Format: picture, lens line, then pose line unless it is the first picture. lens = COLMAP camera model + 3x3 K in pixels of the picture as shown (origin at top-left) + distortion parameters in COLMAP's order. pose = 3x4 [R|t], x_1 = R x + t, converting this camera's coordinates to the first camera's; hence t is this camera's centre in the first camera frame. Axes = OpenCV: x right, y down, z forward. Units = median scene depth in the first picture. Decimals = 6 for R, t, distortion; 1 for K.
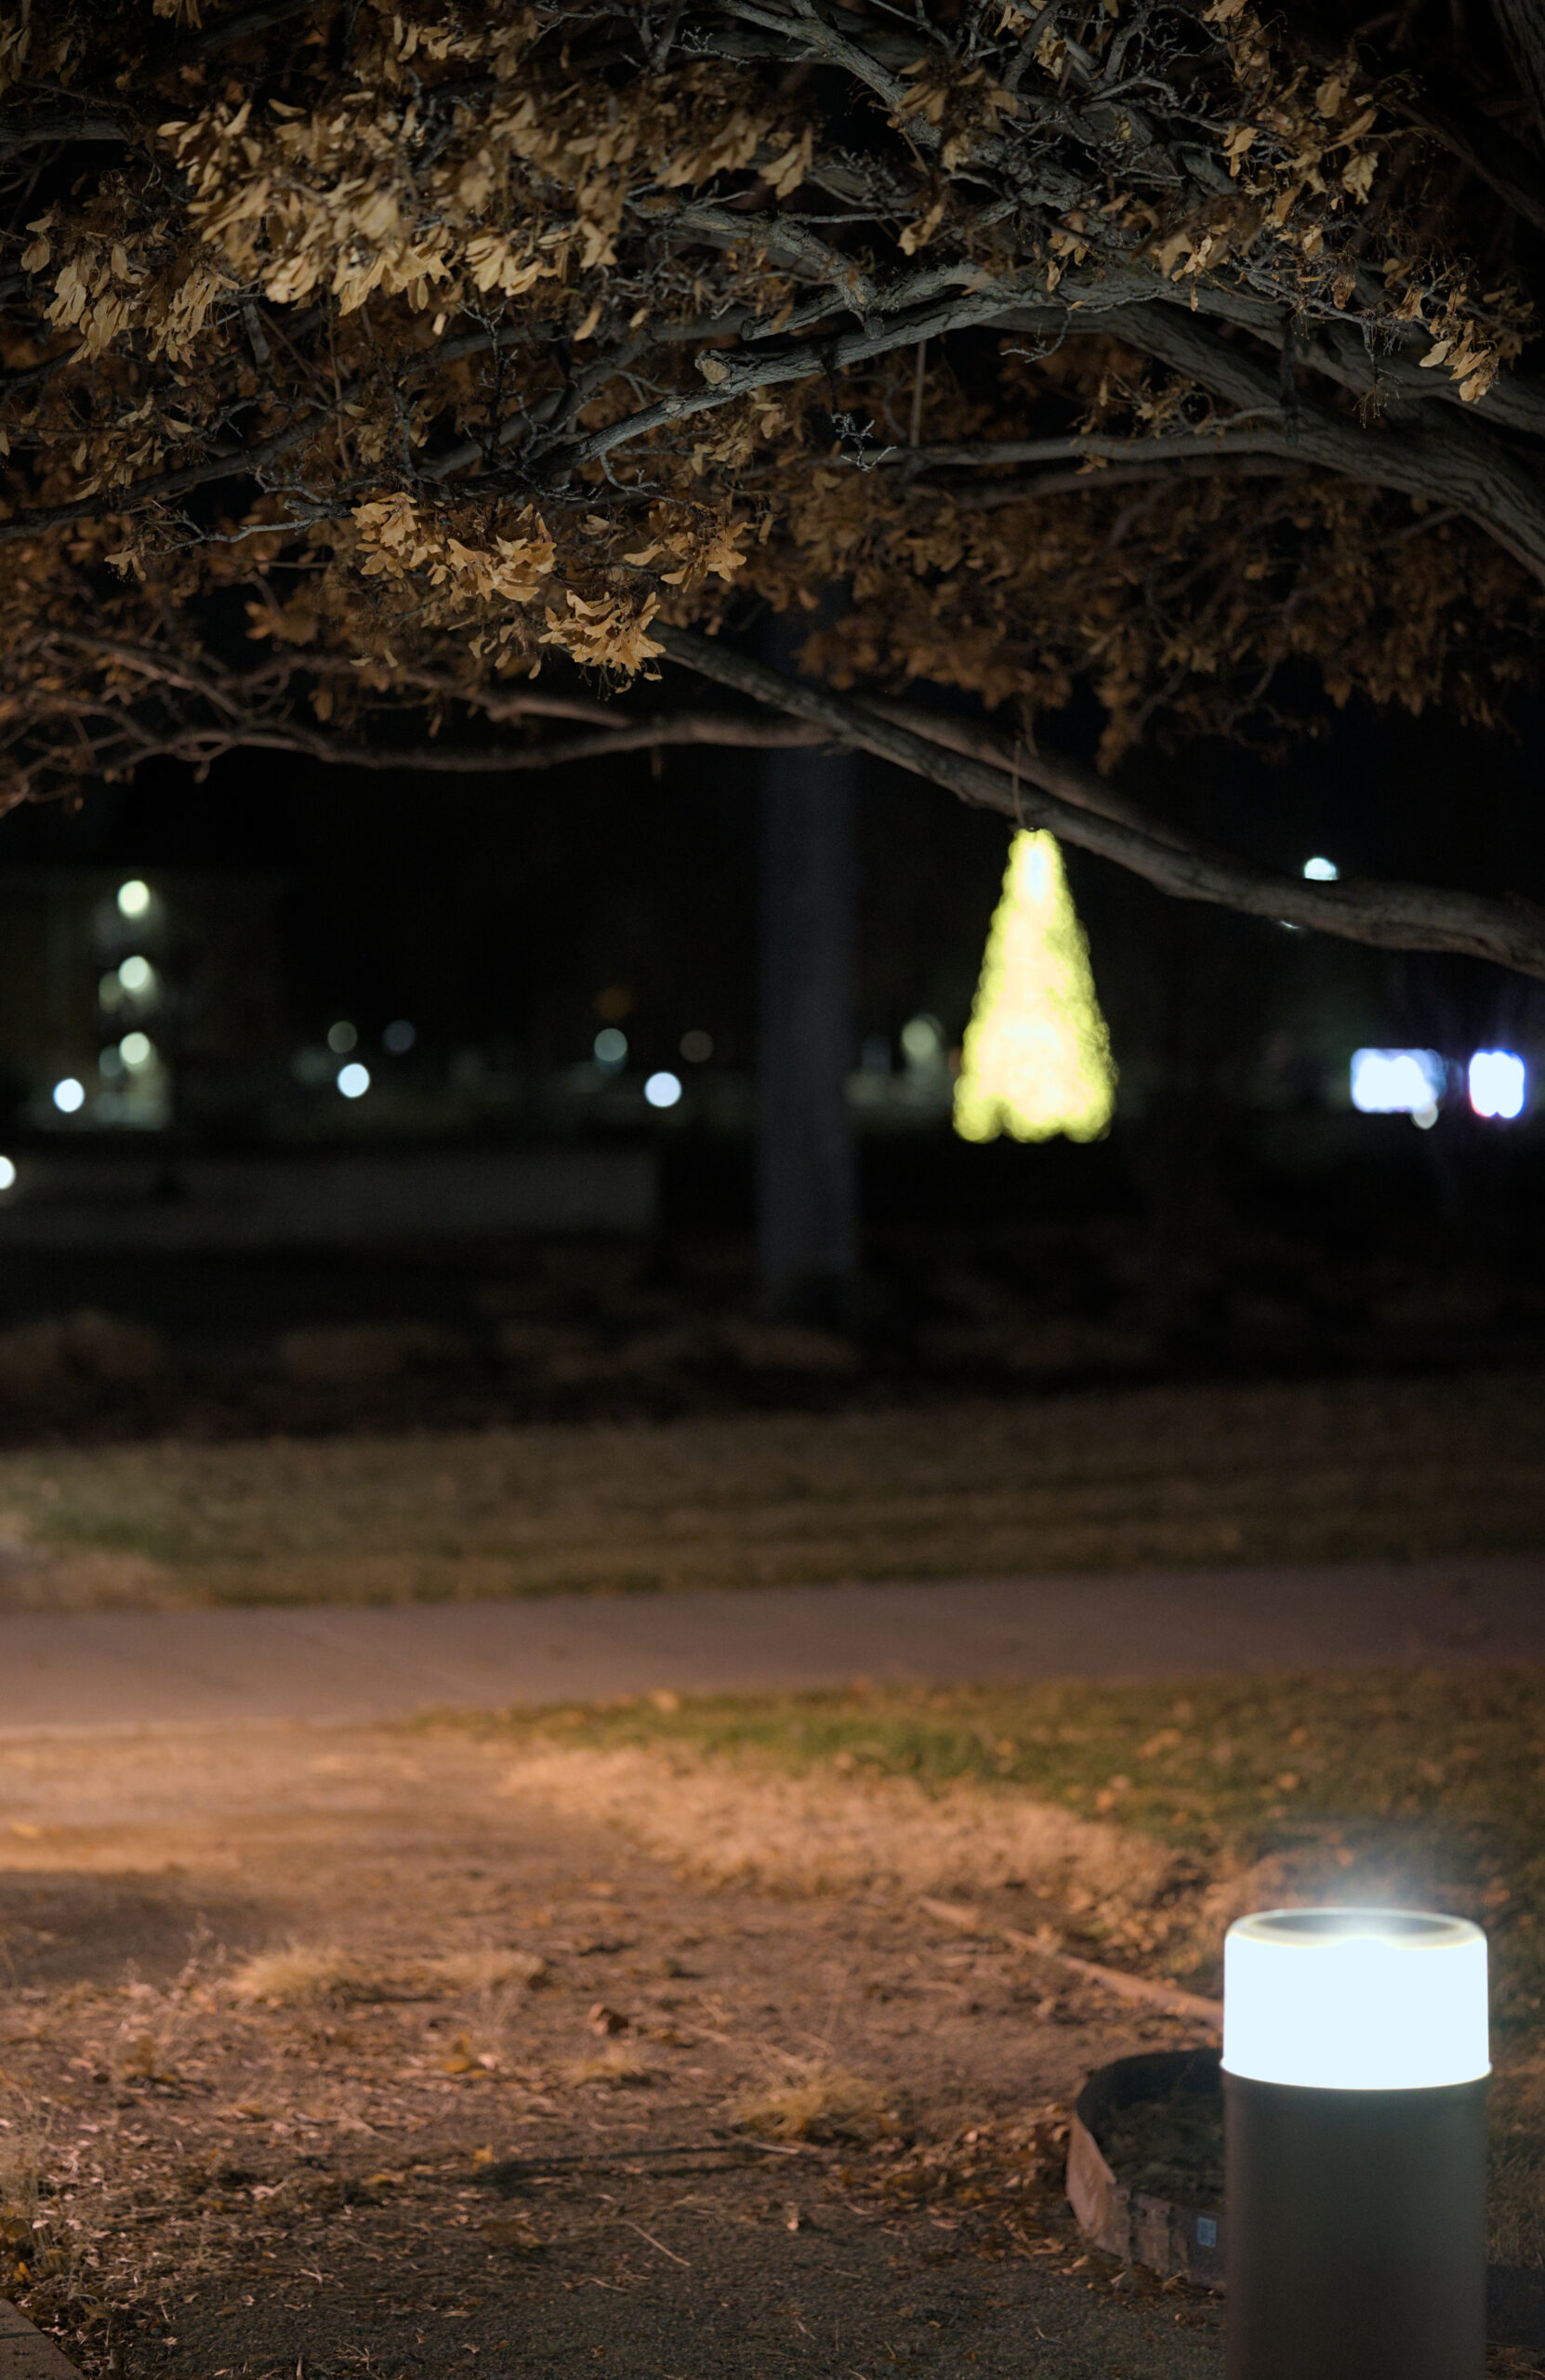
lens RADIAL K [[5869.0, 0, 774.0], [0, 5869.0, 1191.1], [0, 0, 1]] dist [0.109694, 0.000000]
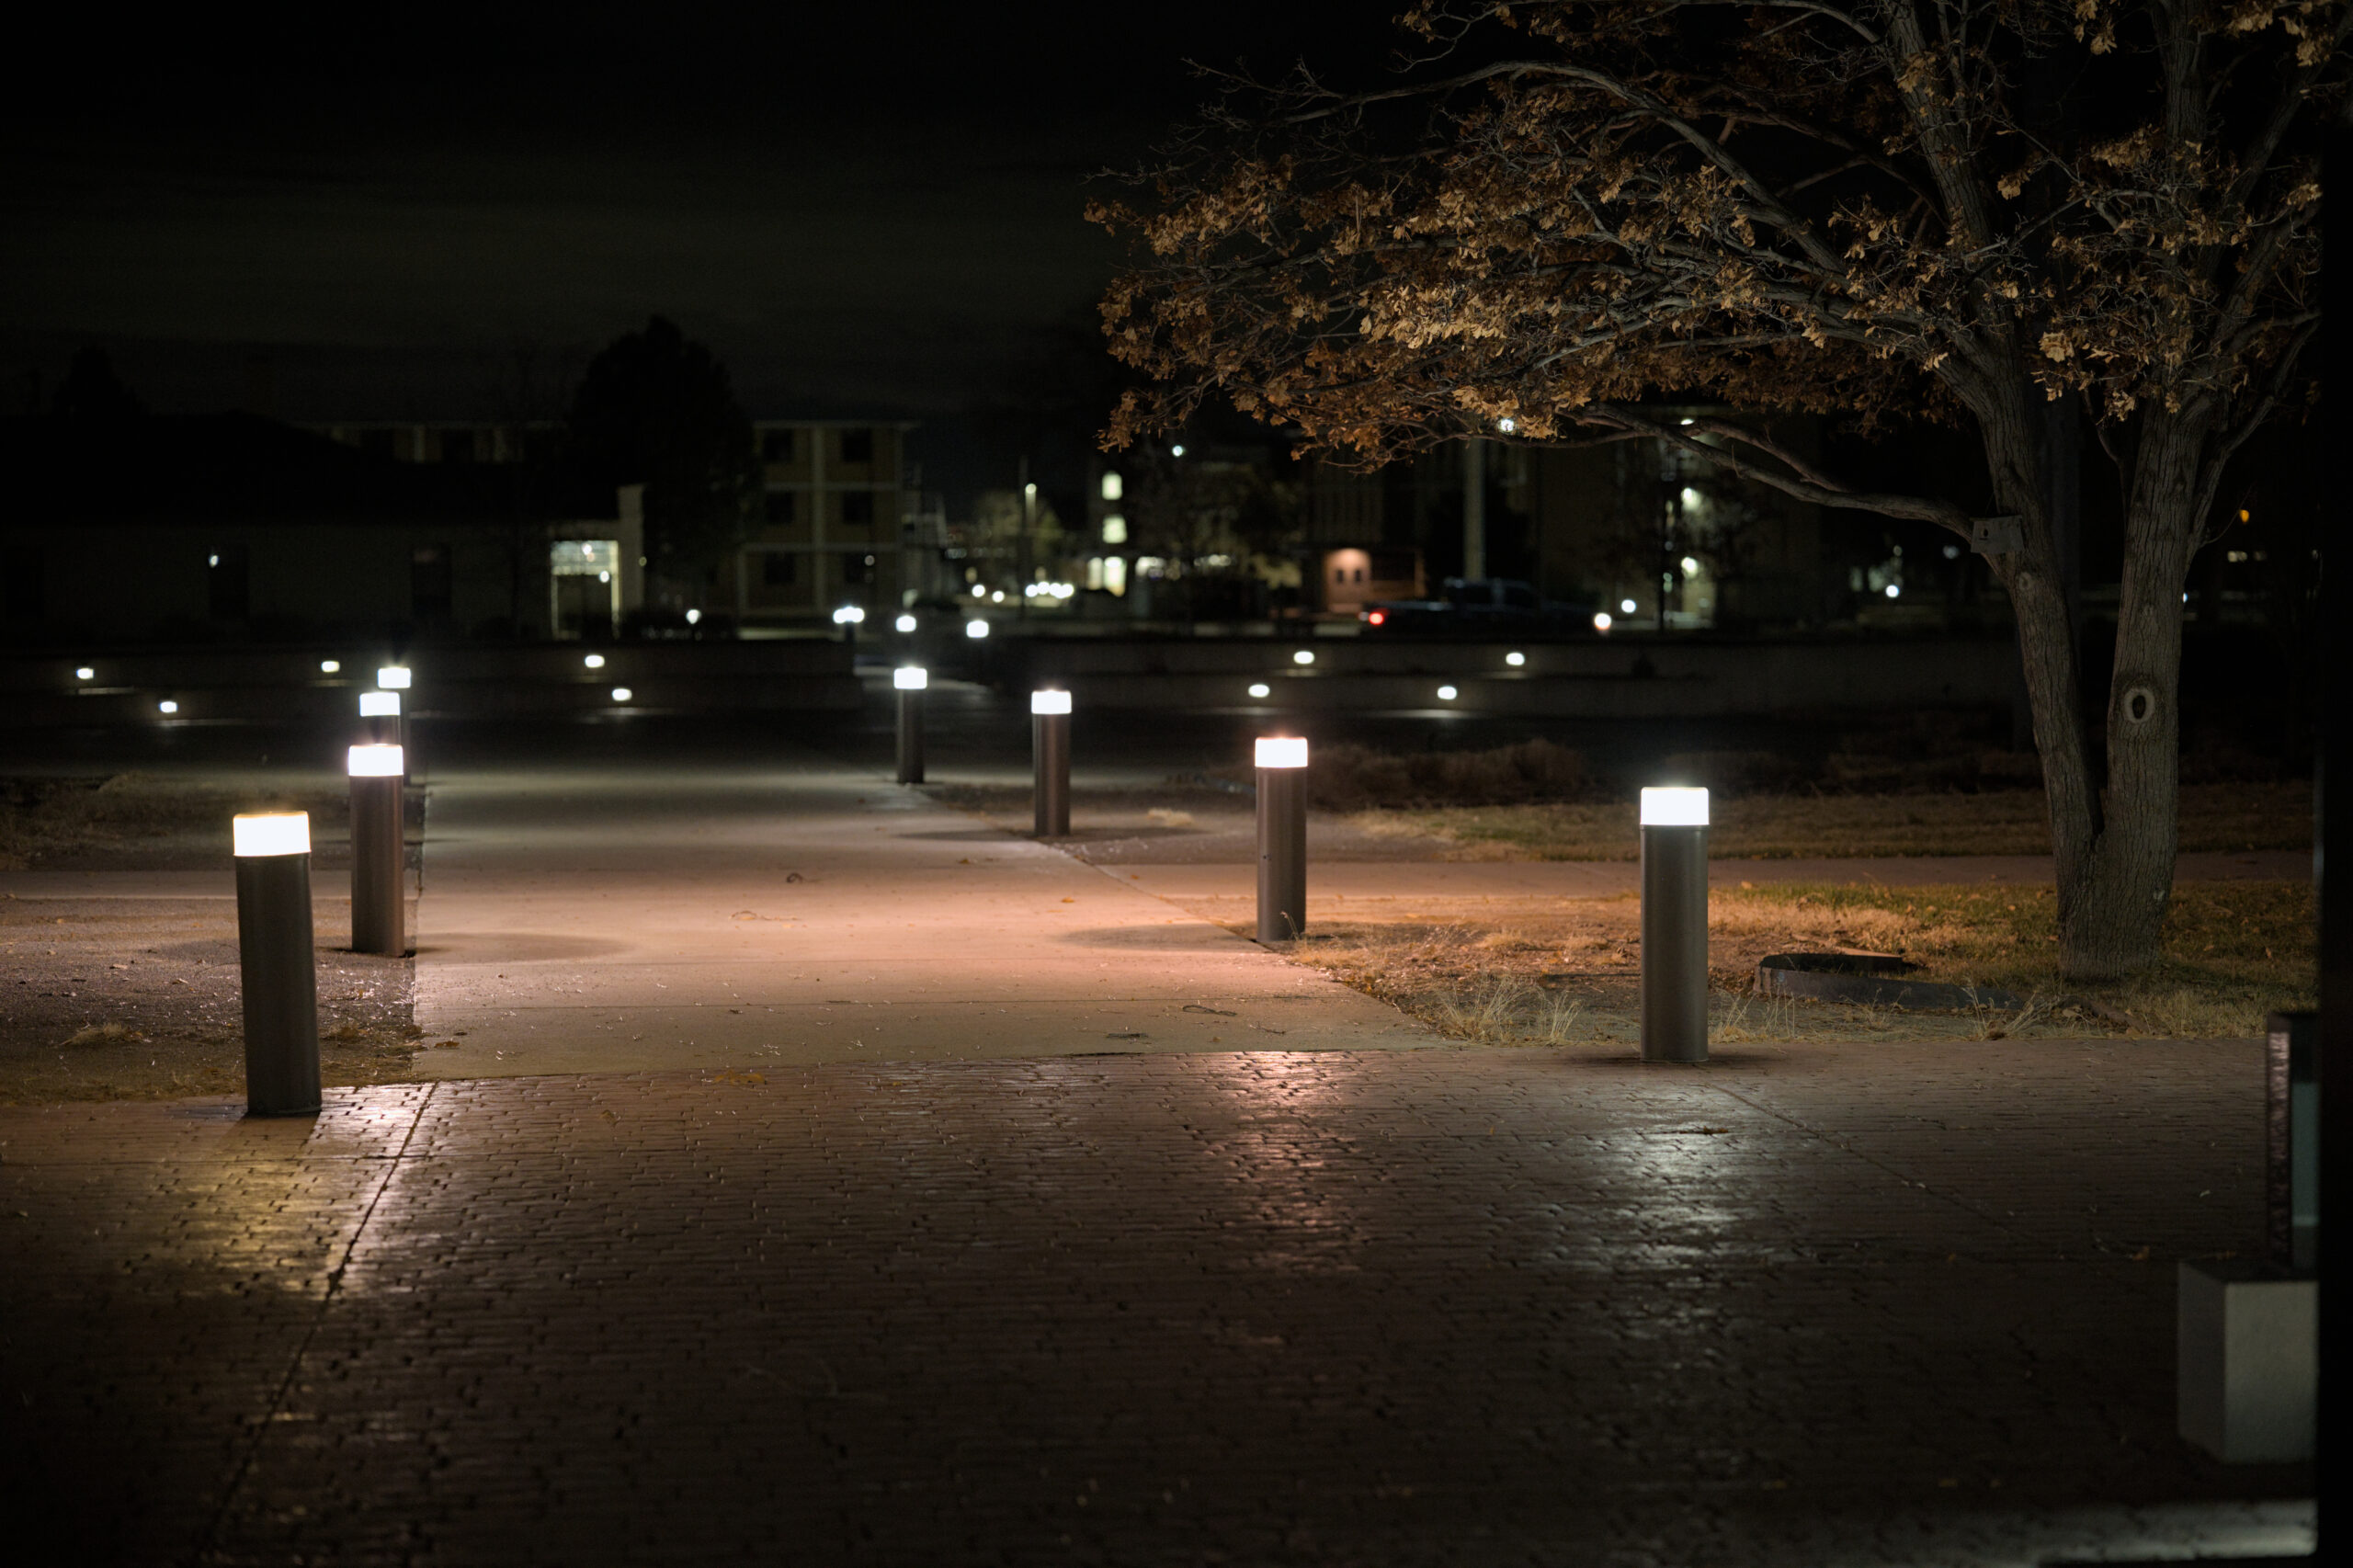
lens RADIAL K [[5728.0, 0, 1176.4], [0, 5728.0, 783.2], [0, 0, 1]] dist [0.044592, 0.000000]
pose [[0.979296, 0.001888, -0.202425, 0.276626], [0.000873, 0.999908, 0.013548, 0.036927], [0.202432, -0.013444, 0.979204, -1.400469]]
